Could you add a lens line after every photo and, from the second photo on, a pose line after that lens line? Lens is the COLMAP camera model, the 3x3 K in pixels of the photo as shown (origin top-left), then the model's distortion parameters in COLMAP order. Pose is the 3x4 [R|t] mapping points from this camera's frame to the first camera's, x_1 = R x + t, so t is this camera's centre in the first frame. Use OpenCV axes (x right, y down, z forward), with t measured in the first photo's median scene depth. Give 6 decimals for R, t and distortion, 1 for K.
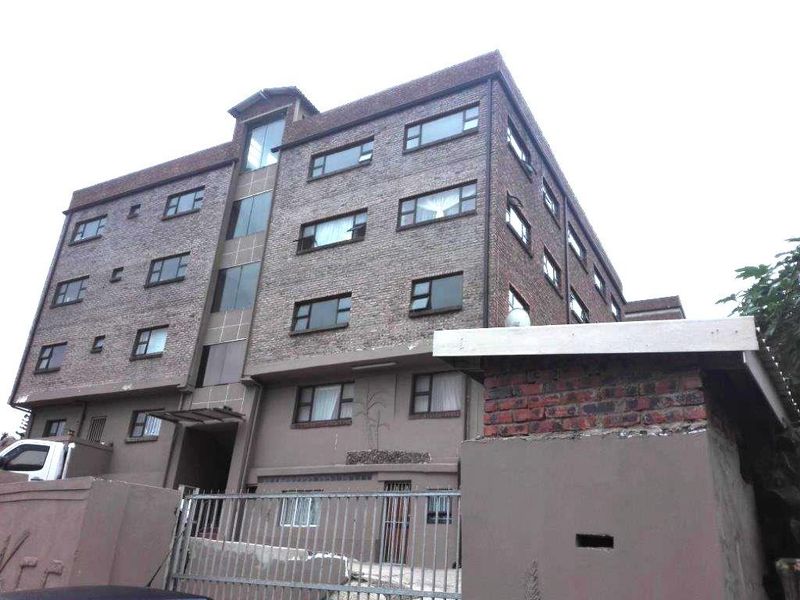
lens RADIAL K [[650.2, 0, 404.0], [0, 650.2, 299.4], [0, 0, 1]] dist [0.030948, -0.043326]
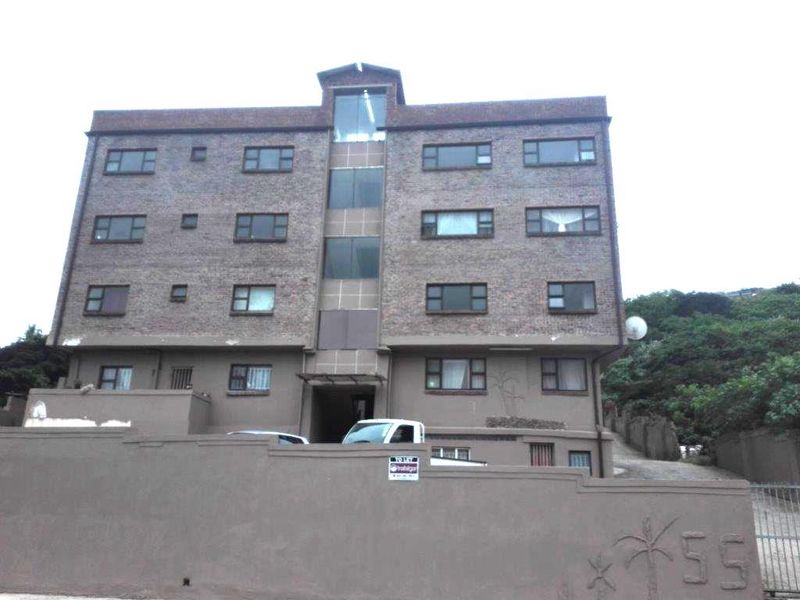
lens RADIAL K [[650.2, 0, 396.0], [0, 650.2, 295.0], [0, 0, 1]] dist [0.030948, -0.043326]
pose [[0.920831, 0.086645, 0.380214, -0.633990], [-0.129592, 0.987583, 0.088800, -0.068225], [-0.367799, -0.131042, 0.920626, -0.026639]]
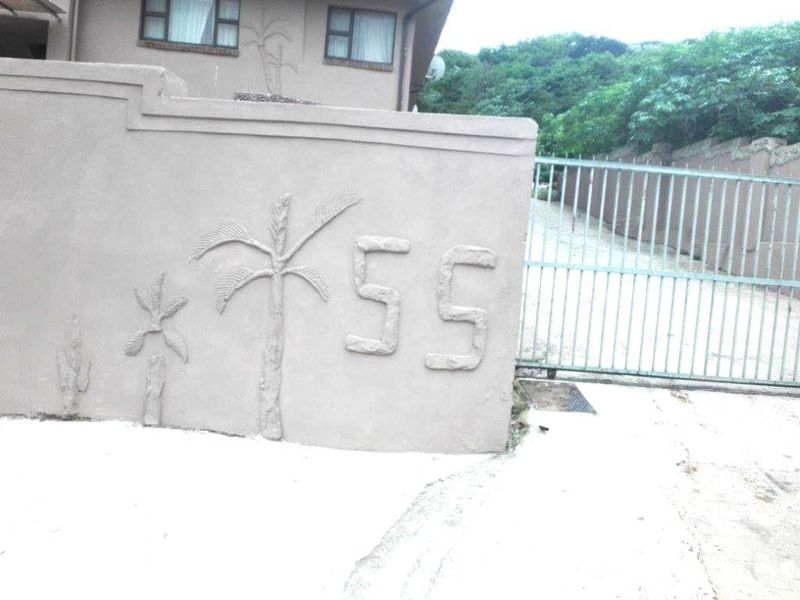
lens RADIAL K [[650.2, 0, 400.1], [0, 650.2, 305.5], [0, 0, 1]] dist [0.030948, -0.043326]
pose [[0.841023, -0.029357, 0.540202, -0.307306], [-0.243940, 0.870678, 0.427099, 0.063908], [-0.482881, -0.490976, 0.725099, 0.178909]]
